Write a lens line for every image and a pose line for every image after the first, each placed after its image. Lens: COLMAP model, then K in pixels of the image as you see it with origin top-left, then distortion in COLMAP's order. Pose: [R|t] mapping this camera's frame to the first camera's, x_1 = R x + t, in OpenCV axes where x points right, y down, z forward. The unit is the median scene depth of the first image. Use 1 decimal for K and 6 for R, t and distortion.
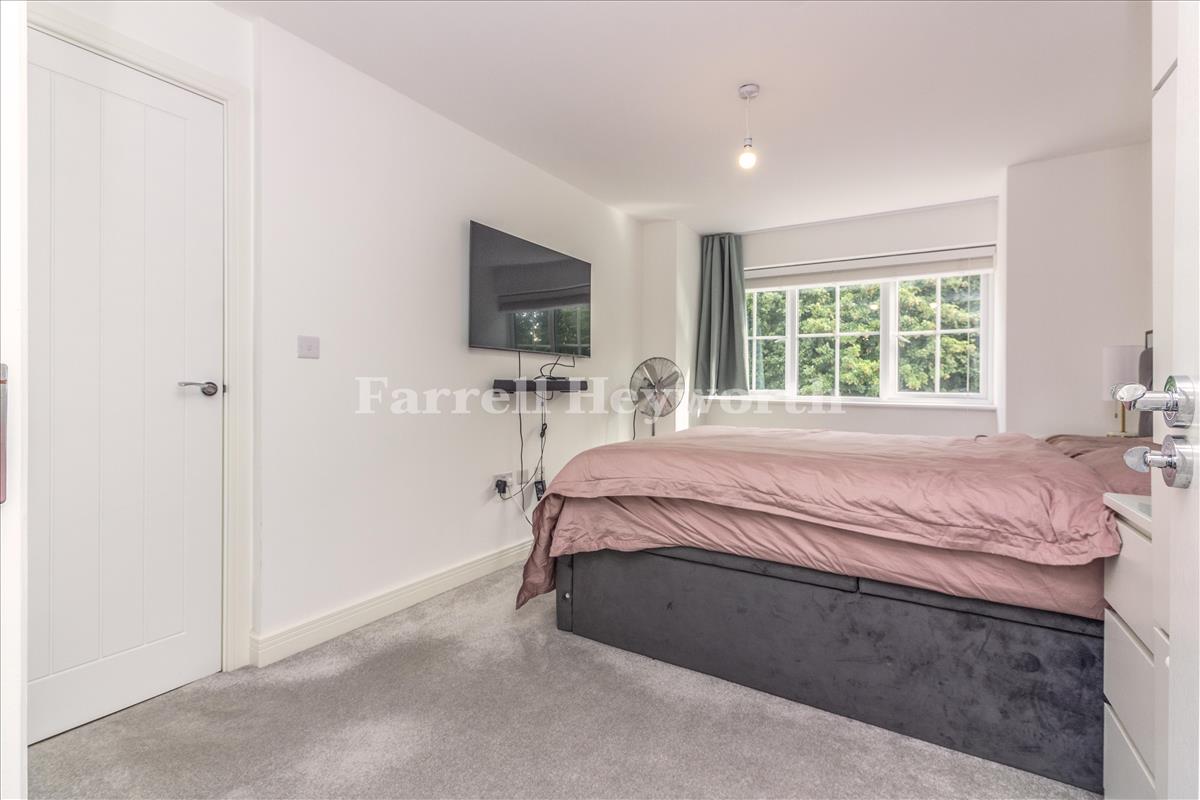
lens RADIAL K [[551.5, 0, 600.4], [0, 551.5, 391.9], [0, 0, 1]] dist [0.003570, 0.000290]
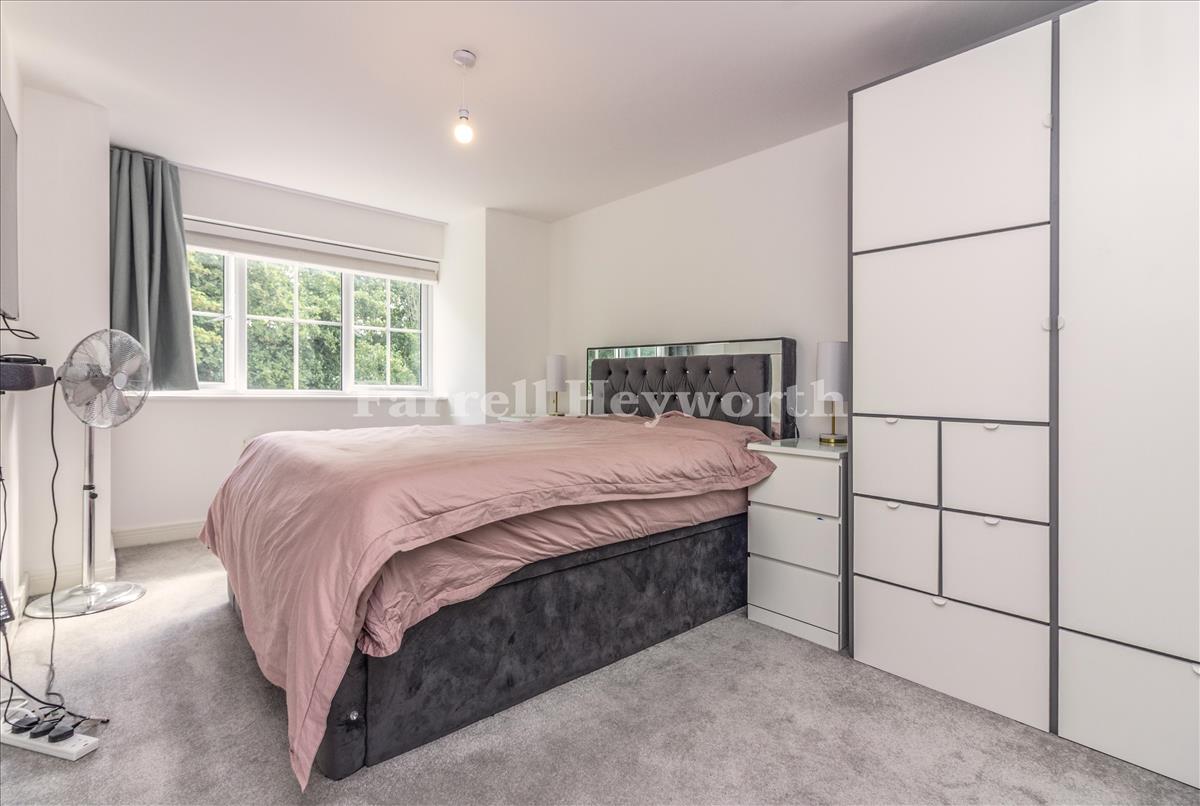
lens RADIAL K [[547.1, 0, 601.0], [0, 547.1, 388.2], [0, 0, 1]] dist [0.000472, 0.000108]
pose [[0.291338, -0.008264, 0.956584, -0.668845], [-0.003241, 0.999948, 0.009625, -0.011595], [-0.956615, -0.005904, 0.291297, 0.648926]]
